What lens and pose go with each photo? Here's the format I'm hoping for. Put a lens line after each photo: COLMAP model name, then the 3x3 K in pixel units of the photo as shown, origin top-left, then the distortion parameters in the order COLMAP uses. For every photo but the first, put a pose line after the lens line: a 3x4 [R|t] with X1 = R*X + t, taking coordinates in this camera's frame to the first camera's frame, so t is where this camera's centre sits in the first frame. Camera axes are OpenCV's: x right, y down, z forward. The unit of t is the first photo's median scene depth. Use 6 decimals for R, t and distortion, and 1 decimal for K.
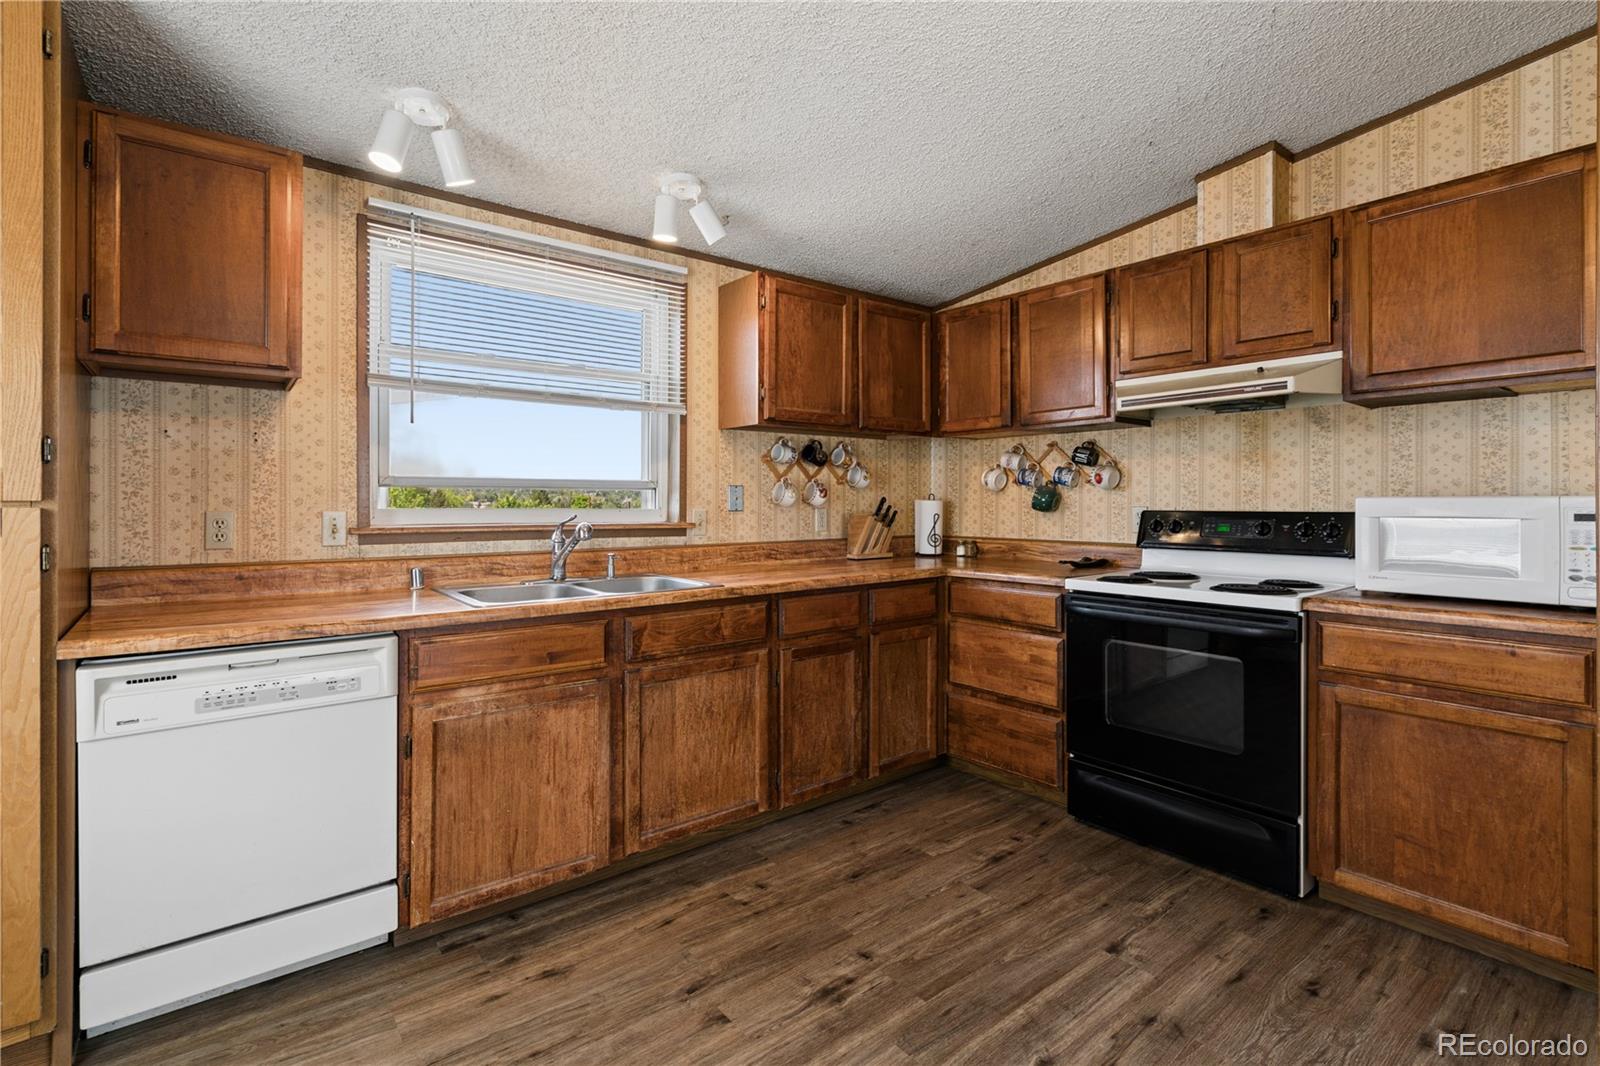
lens RADIAL K [[744.7, 0, 788.9], [0, 744.7, 505.0], [0, 0, 1]] dist [-0.003306, 0.002447]
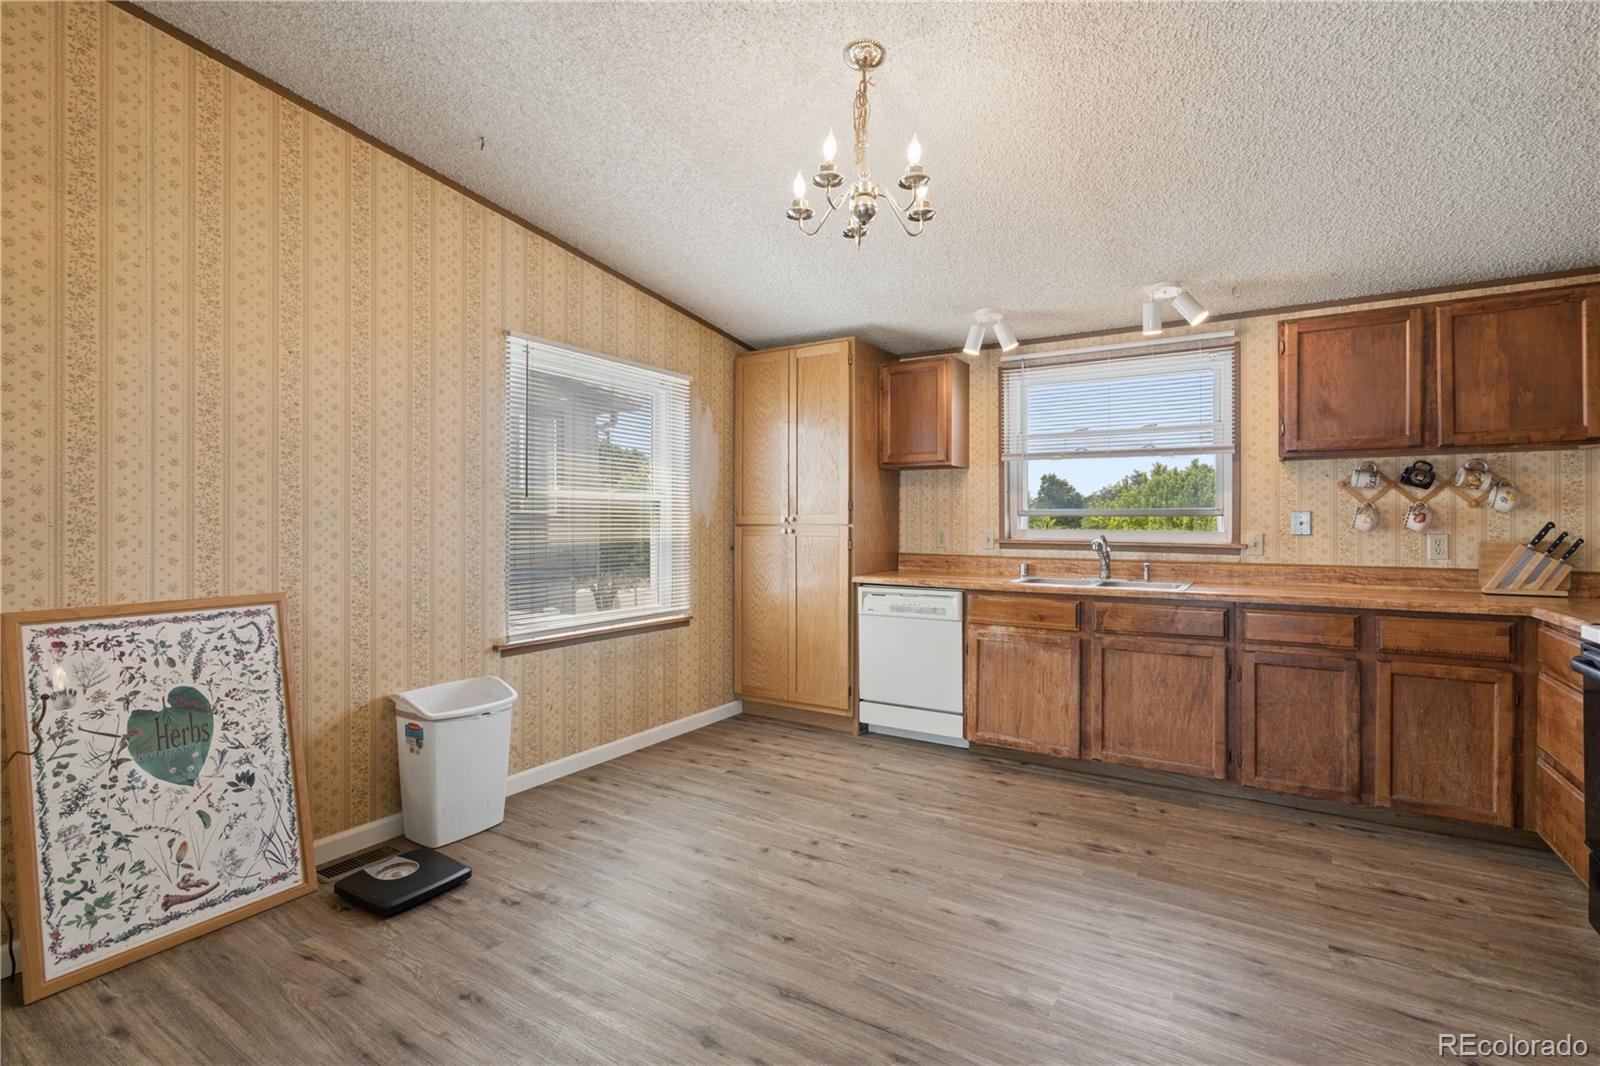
lens RADIAL K [[744.7, 0, 796.9], [0, 744.7, 523.9], [0, 0, 1]] dist [-0.003306, 0.002447]
pose [[0.331756, 0.002794, -0.943361, 0.896660], [-0.007239, 0.999974, 0.000415, -0.003937], [0.943337, 0.006691, 0.331768, -0.066276]]
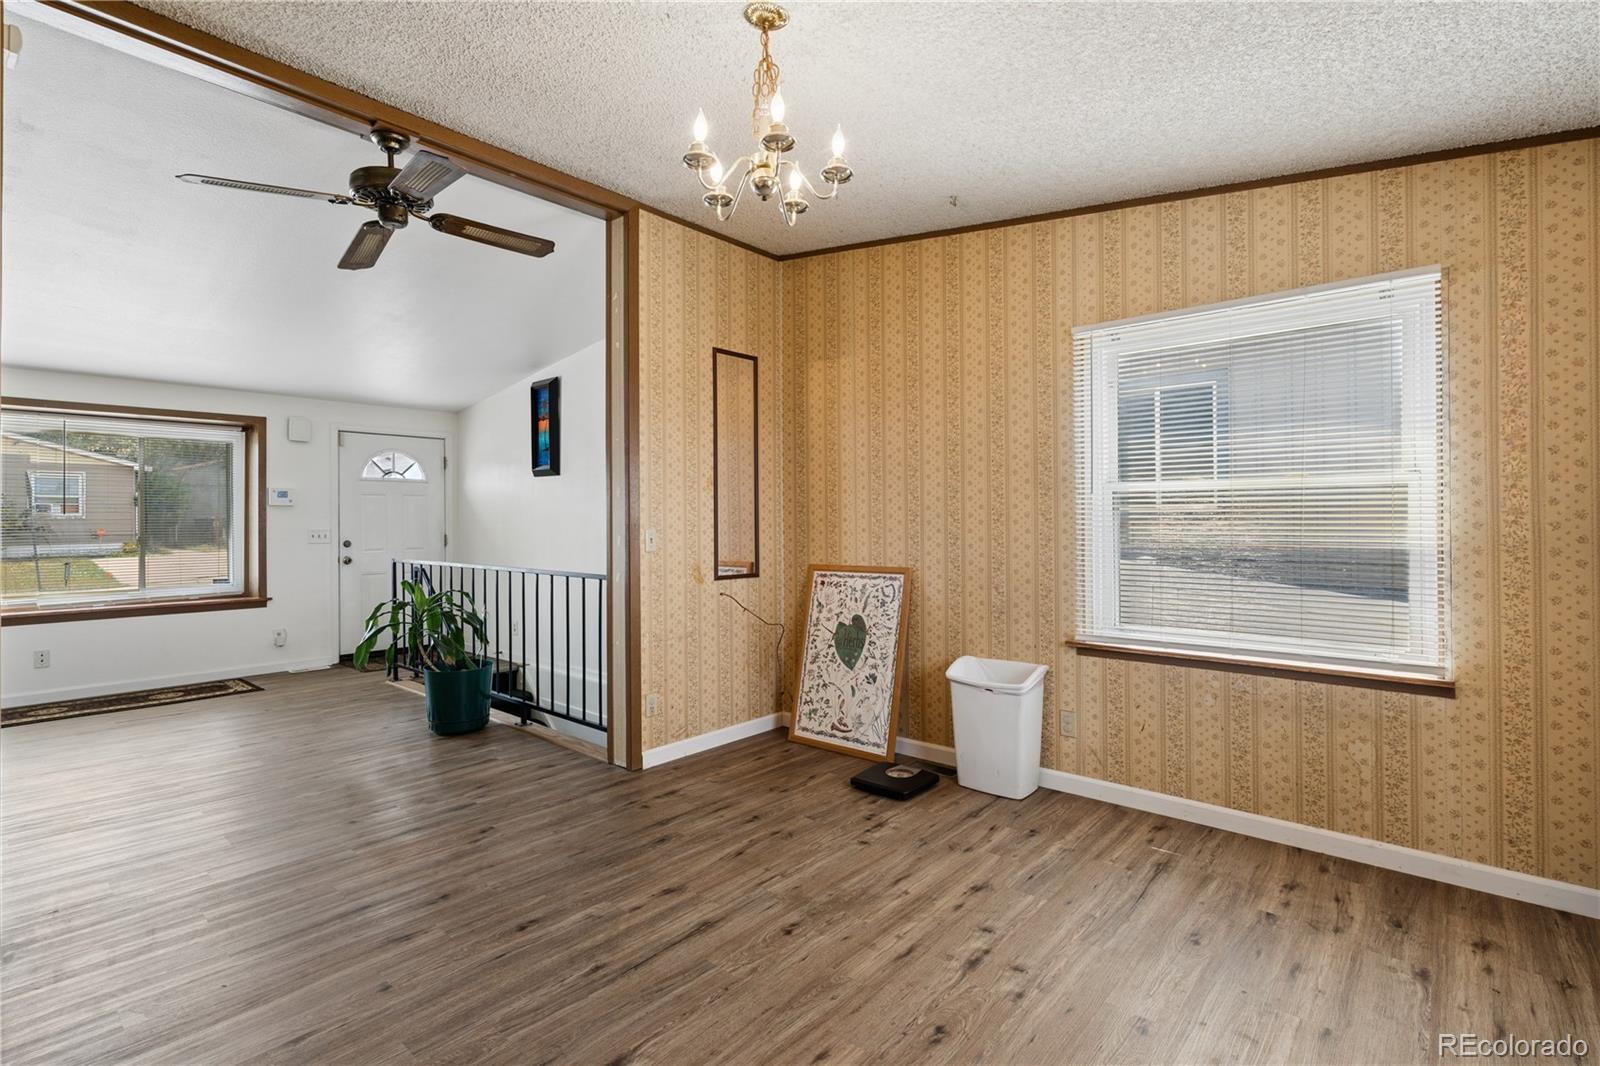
lens RADIAL K [[744.7, 0, 784.0], [0, 744.7, 522.8], [0, 0, 1]] dist [-0.003306, 0.002447]
pose [[-0.984798, 0.004933, -0.173632, 0.260930], [0.004229, 0.999981, 0.004425, -0.005427], [0.173651, 0.003624, -0.984801, 1.024628]]
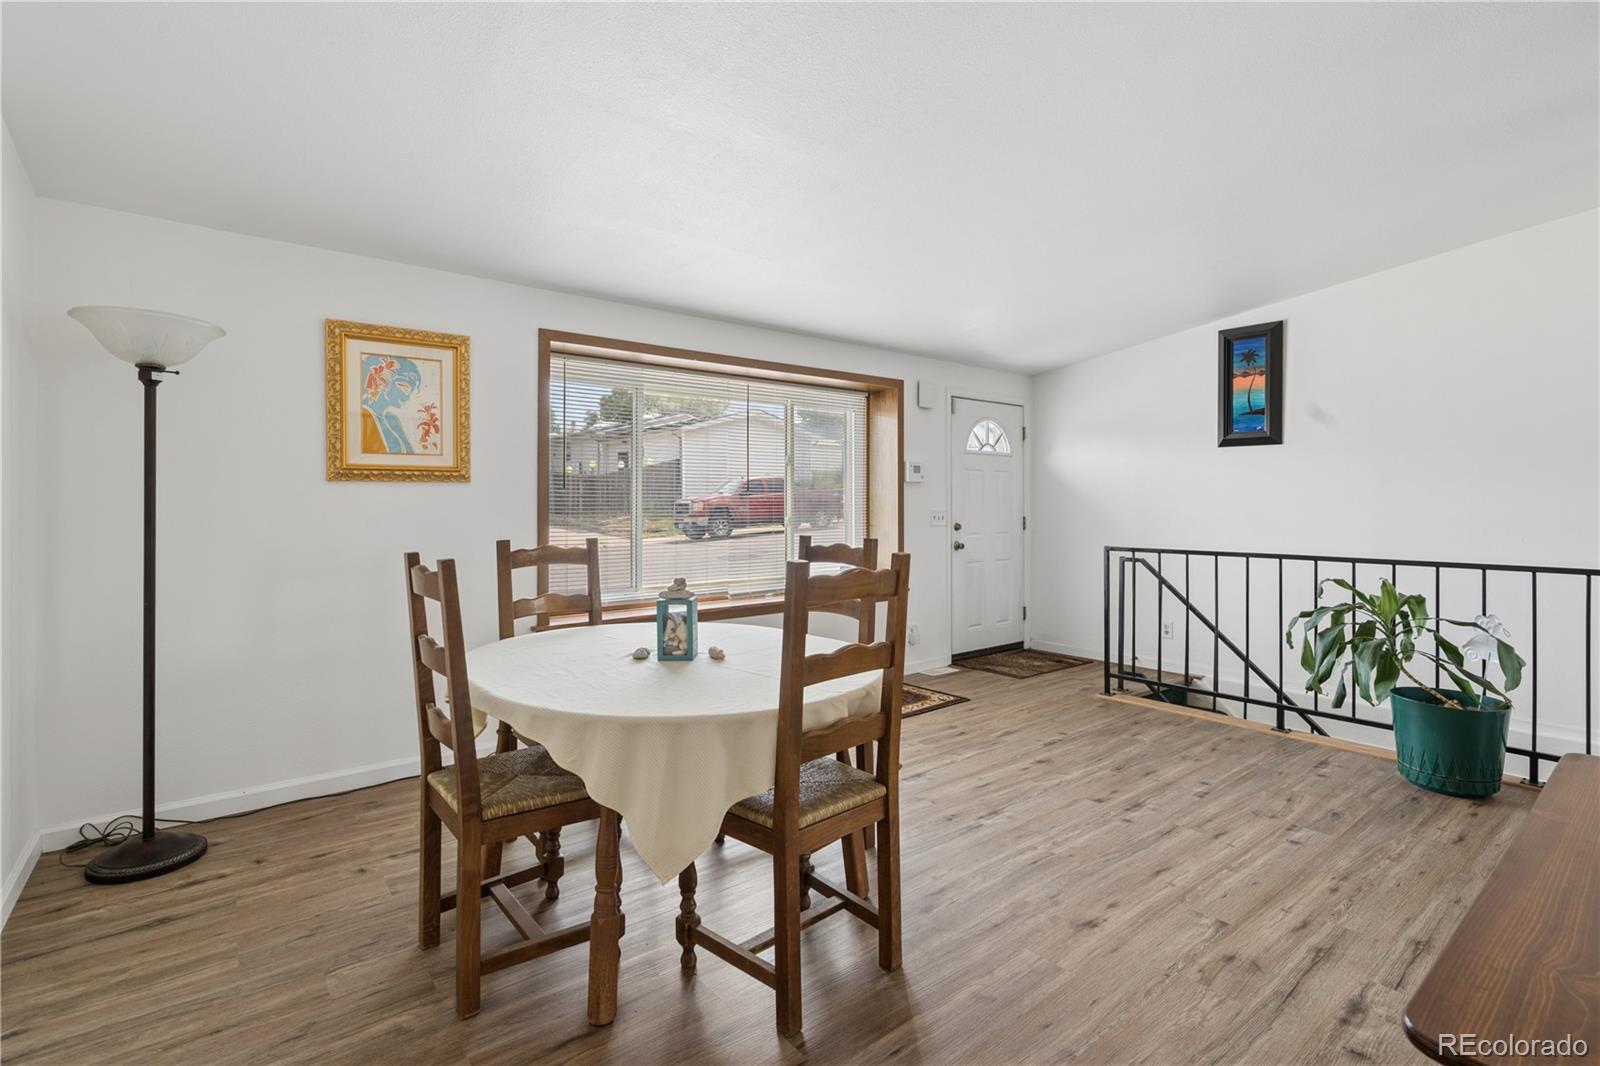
lens RADIAL K [[744.7, 0, 810.3], [0, 744.7, 507.7], [0, 0, 1]] dist [-0.003306, 0.002447]
pose [[-0.999888, 0.002062, -0.014841, 1.749973], [0.001971, 0.999979, 0.006147, 0.000442], [0.014854, 0.006117, -0.999871, 0.443843]]
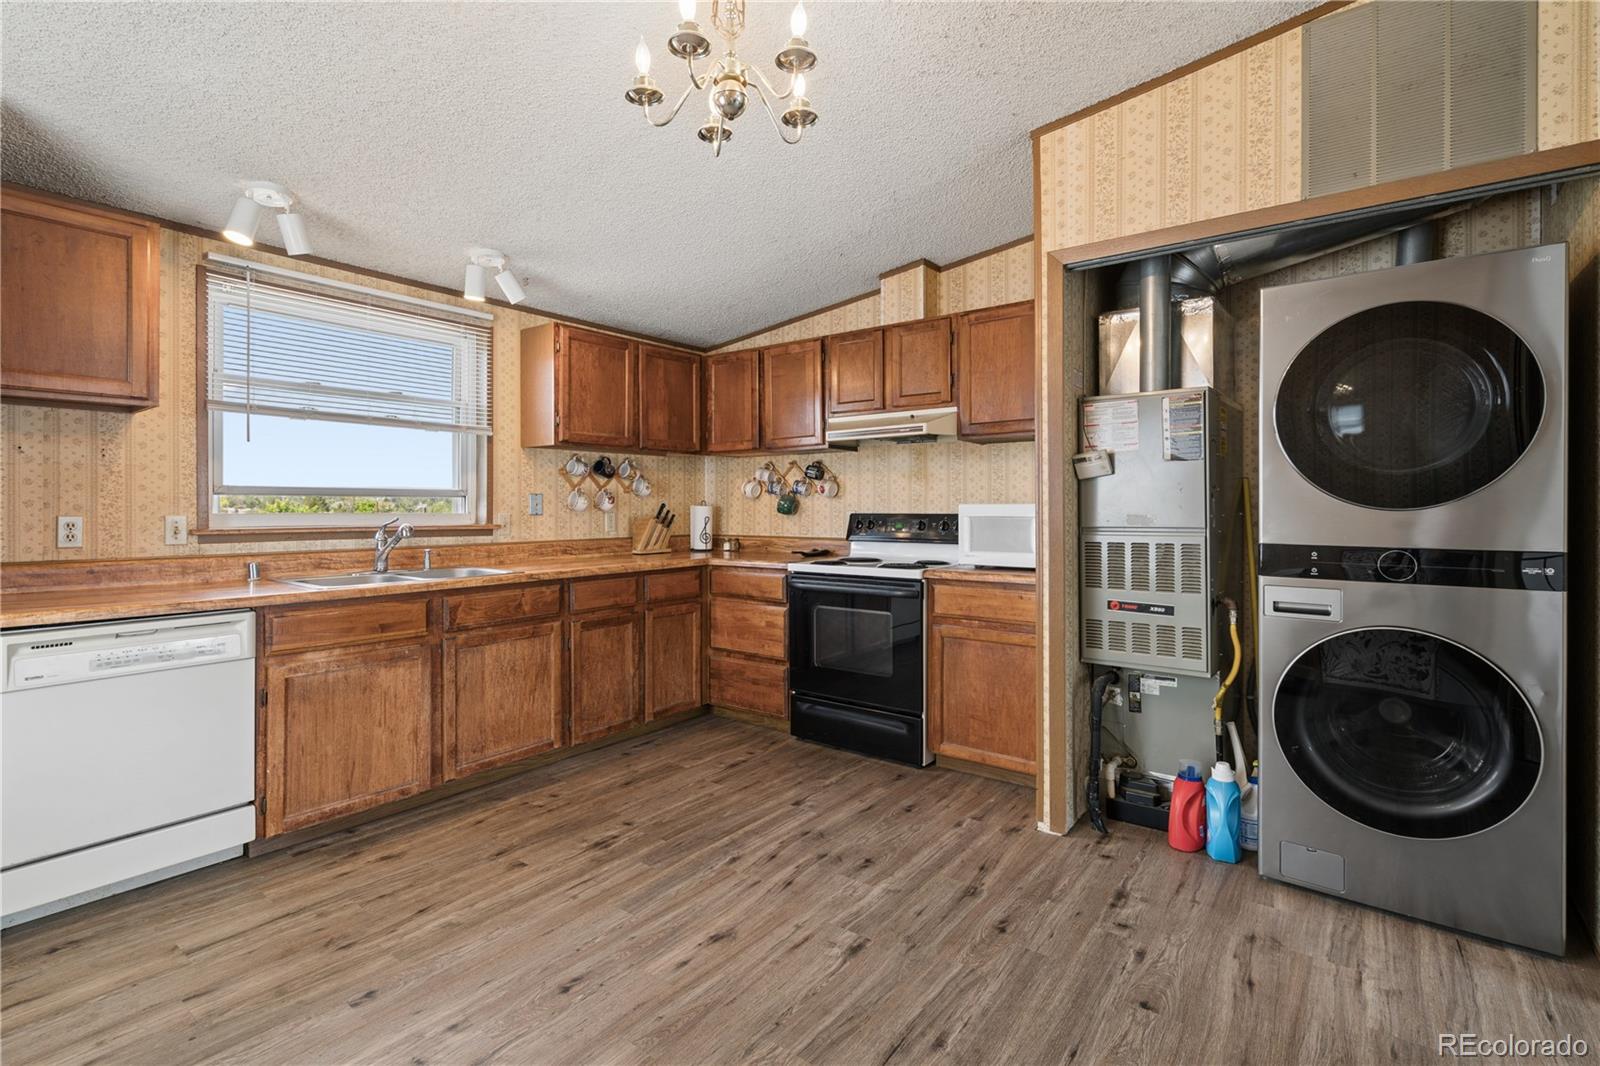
lens RADIAL K [[744.7, 0, 790.8], [0, 744.7, 511.4], [0, 0, 1]] dist [-0.003306, 0.002447]
pose [[0.969309, -0.002260, 0.245837, 0.041883], [0.001907, 0.999997, 0.001673, 0.001541], [-0.245840, -0.001153, 0.969310, -0.350375]]
